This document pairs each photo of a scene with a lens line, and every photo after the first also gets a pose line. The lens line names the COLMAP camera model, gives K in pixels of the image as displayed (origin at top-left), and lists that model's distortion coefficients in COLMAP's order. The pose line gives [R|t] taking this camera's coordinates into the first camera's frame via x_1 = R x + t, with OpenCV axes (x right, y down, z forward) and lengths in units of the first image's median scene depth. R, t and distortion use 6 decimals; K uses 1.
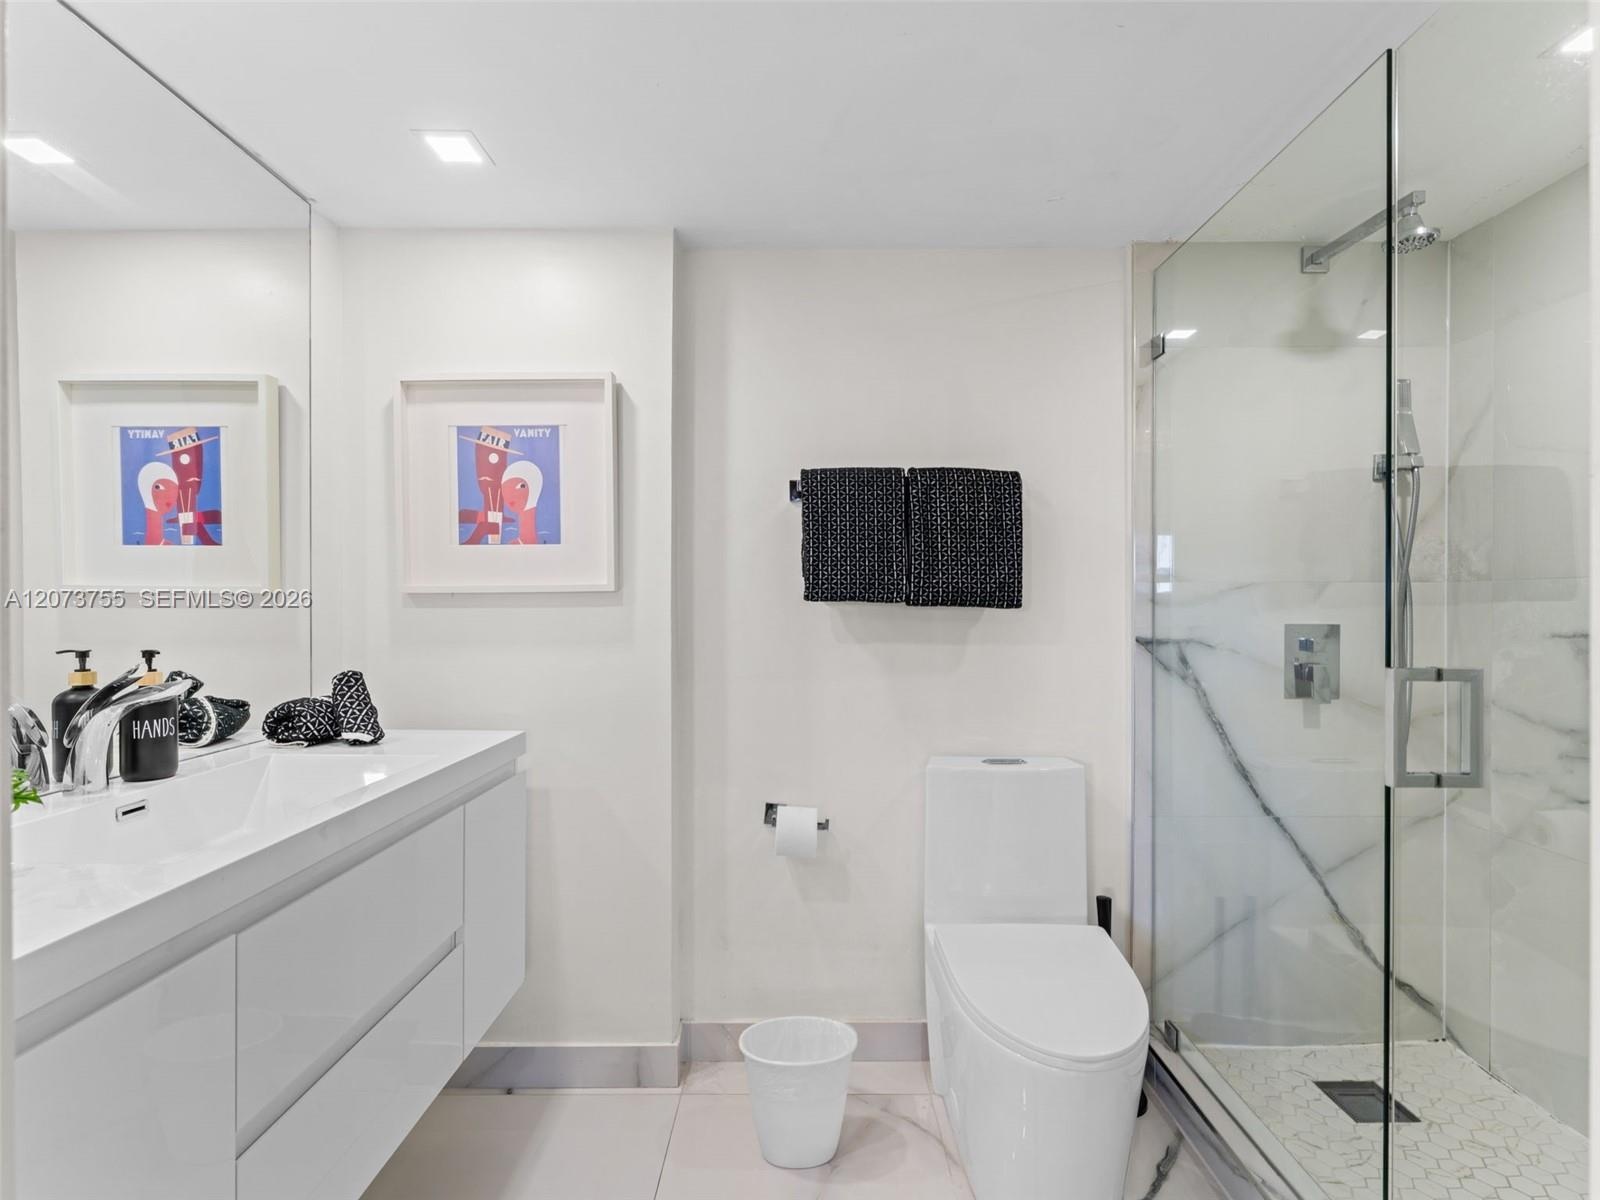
lens RADIAL K [[739.7, 0, 793.7], [0, 739.7, 606.4], [0, 0, 1]] dist [-0.002145, -0.001742]
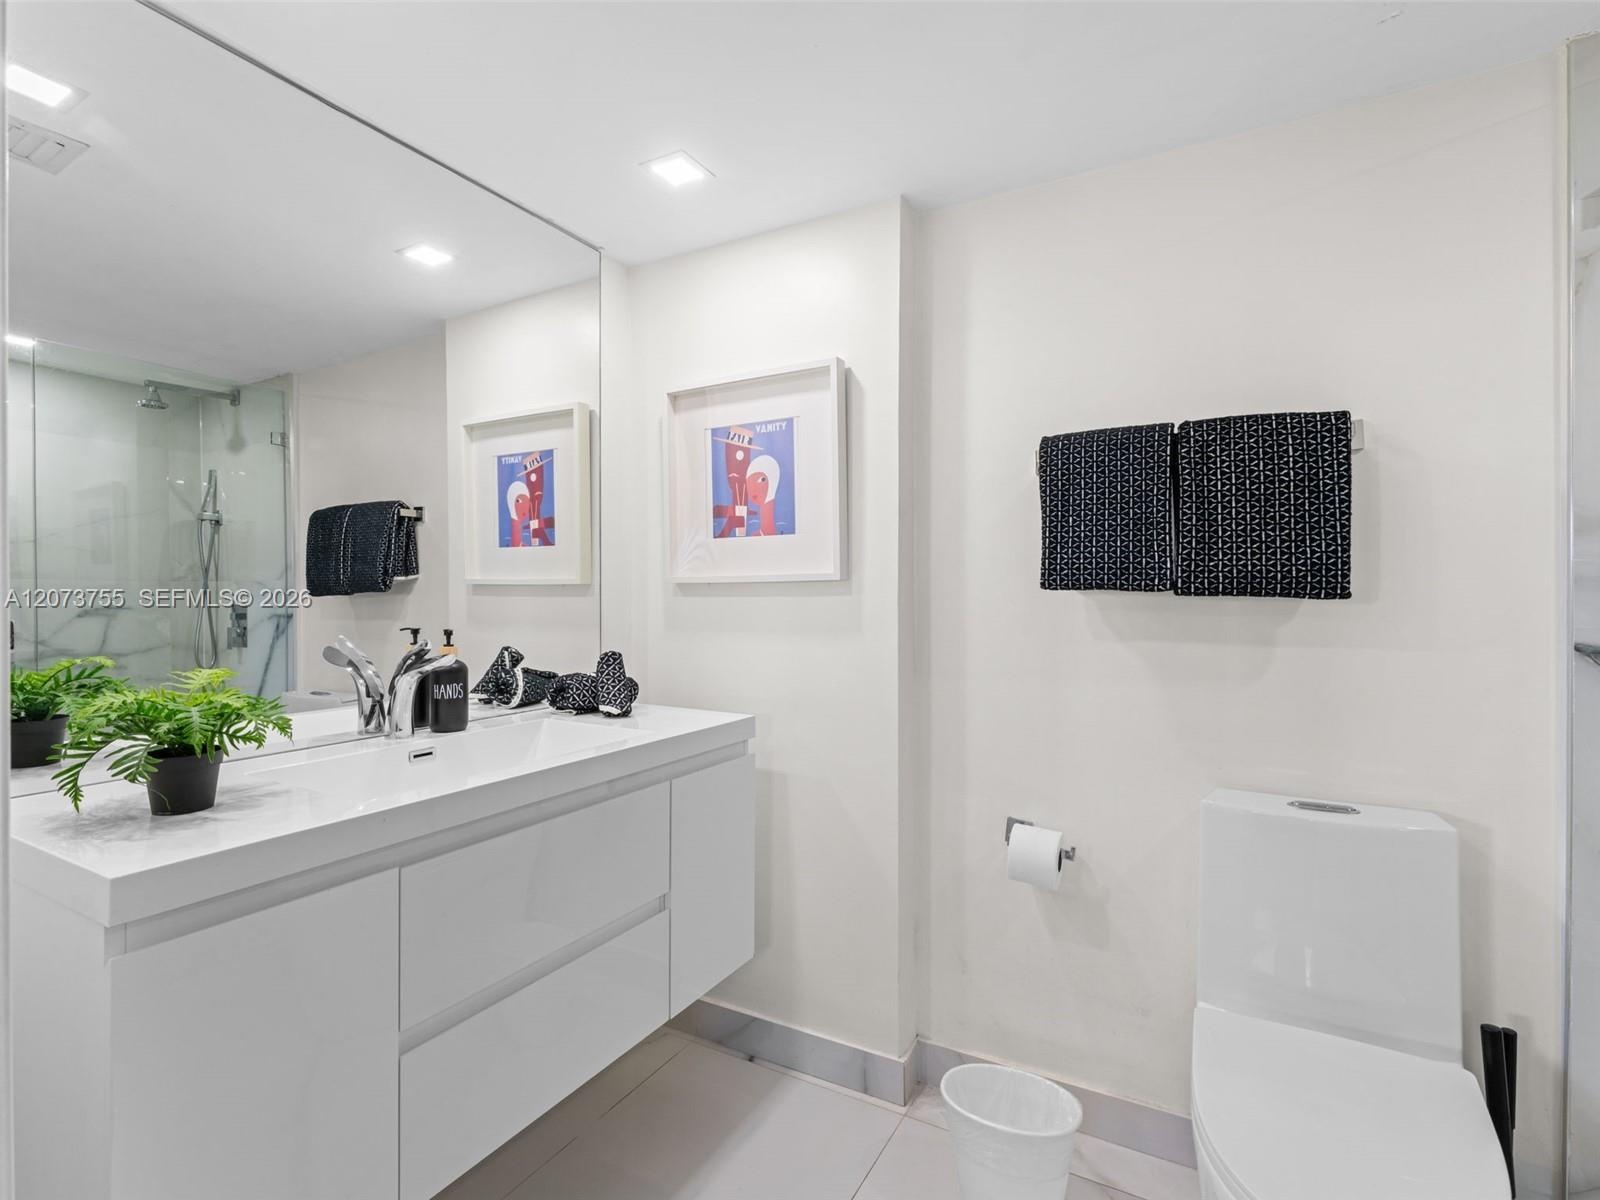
lens RADIAL K [[739.7, 0, 804.6], [0, 739.7, 594.8], [0, 0, 1]] dist [-0.002145, -0.001742]
pose [[0.883411, 0.000923, -0.468599, 0.173418], [-0.001600, 0.999998, -0.001047, 0.000131], [0.468597, 0.001674, 0.883411, 0.109382]]
